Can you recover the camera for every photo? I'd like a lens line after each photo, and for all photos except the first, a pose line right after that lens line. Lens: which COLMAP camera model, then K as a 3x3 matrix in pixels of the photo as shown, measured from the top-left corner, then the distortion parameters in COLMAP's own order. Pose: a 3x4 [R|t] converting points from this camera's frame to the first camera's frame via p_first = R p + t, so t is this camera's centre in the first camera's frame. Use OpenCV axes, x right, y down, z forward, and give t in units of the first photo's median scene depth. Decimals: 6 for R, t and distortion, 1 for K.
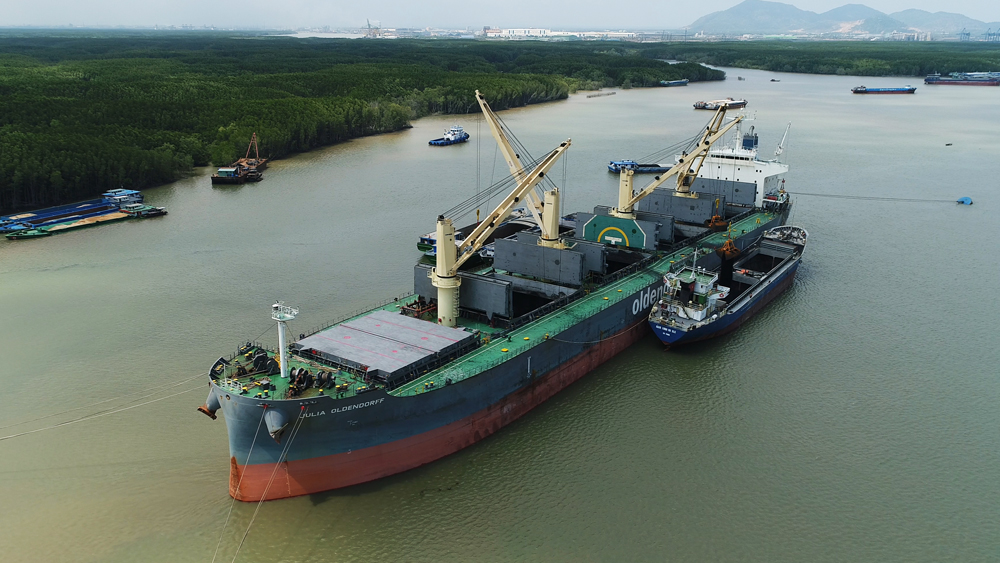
lens RADIAL K [[841.7, 0, 500.0], [0, 841.7, 281.5], [0, 0, 1]] dist [-0.011423, -0.011874]
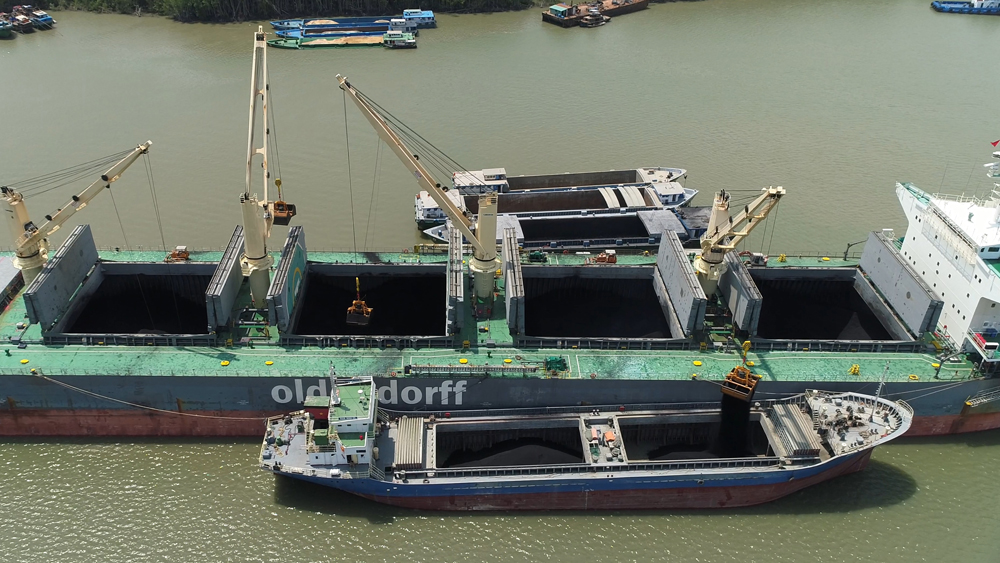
lens RADIAL K [[841.7, 0, 500.0], [0, 841.7, 281.5], [0, 0, 1]] dist [-0.011423, -0.011874]
pose [[0.587337, 0.439150, -0.679840, 0.701410], [-0.243773, 0.896971, 0.368805, -0.355317], [0.771758, -0.050887, 0.633878, 0.703056]]
